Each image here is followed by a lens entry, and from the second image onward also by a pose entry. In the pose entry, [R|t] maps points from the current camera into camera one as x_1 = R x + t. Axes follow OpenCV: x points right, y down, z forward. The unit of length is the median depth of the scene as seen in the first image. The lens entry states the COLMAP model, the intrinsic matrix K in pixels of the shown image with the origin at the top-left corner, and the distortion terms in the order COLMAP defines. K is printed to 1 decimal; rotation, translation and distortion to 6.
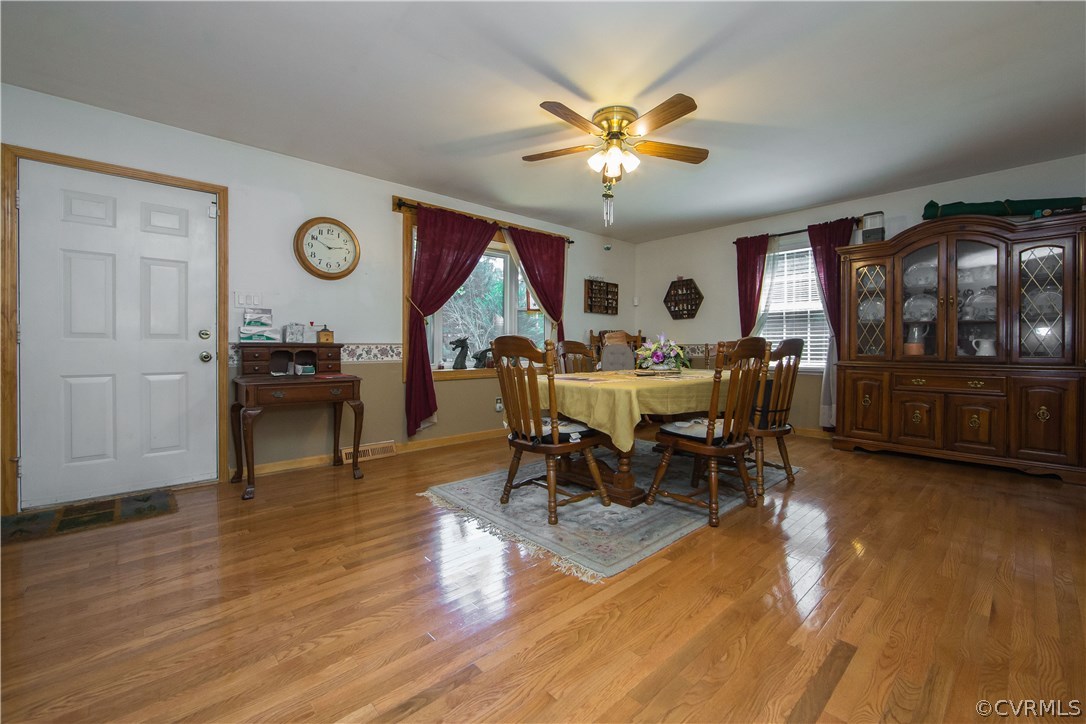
lens RADIAL K [[451.2, 0, 543.3], [0, 451.2, 350.1], [0, 0, 1]] dist [-0.000069, 0.000162]
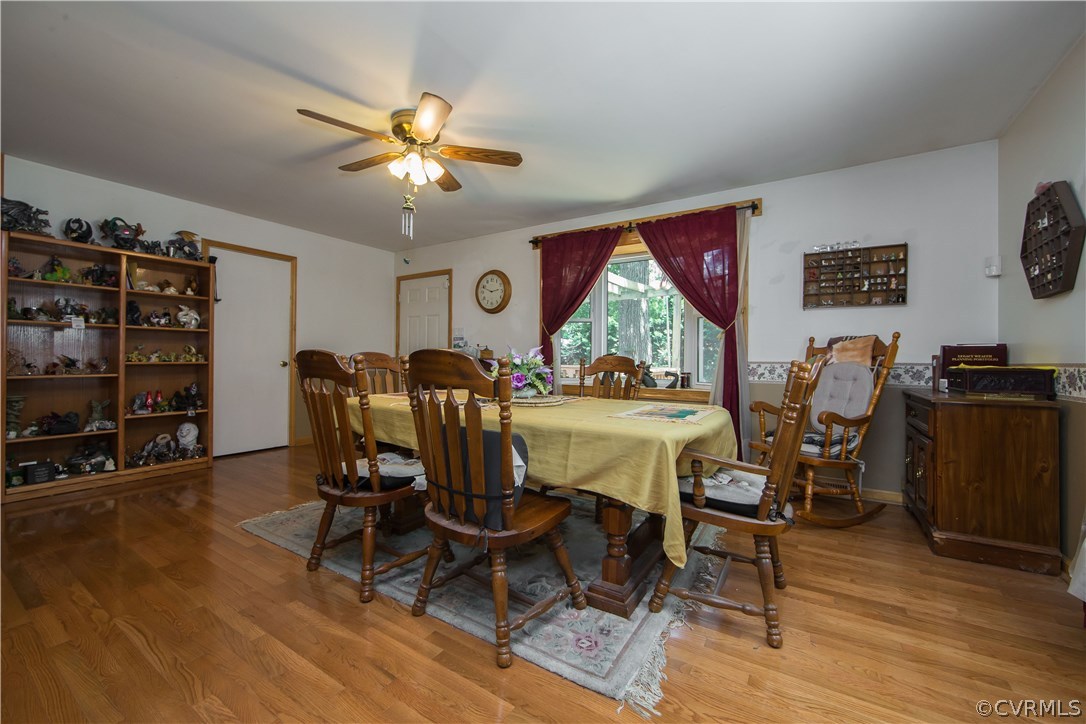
lens RADIAL K [[432.7, 0, 538.8], [0, 432.7, 362.3], [0, 0, 1]] dist [-0.000982, -0.000064]
pose [[0.257292, 0.003872, -0.966326, 0.716046], [-0.021674, 0.999764, -0.001764, -0.004595], [0.966091, 0.021398, 0.257315, 0.654675]]
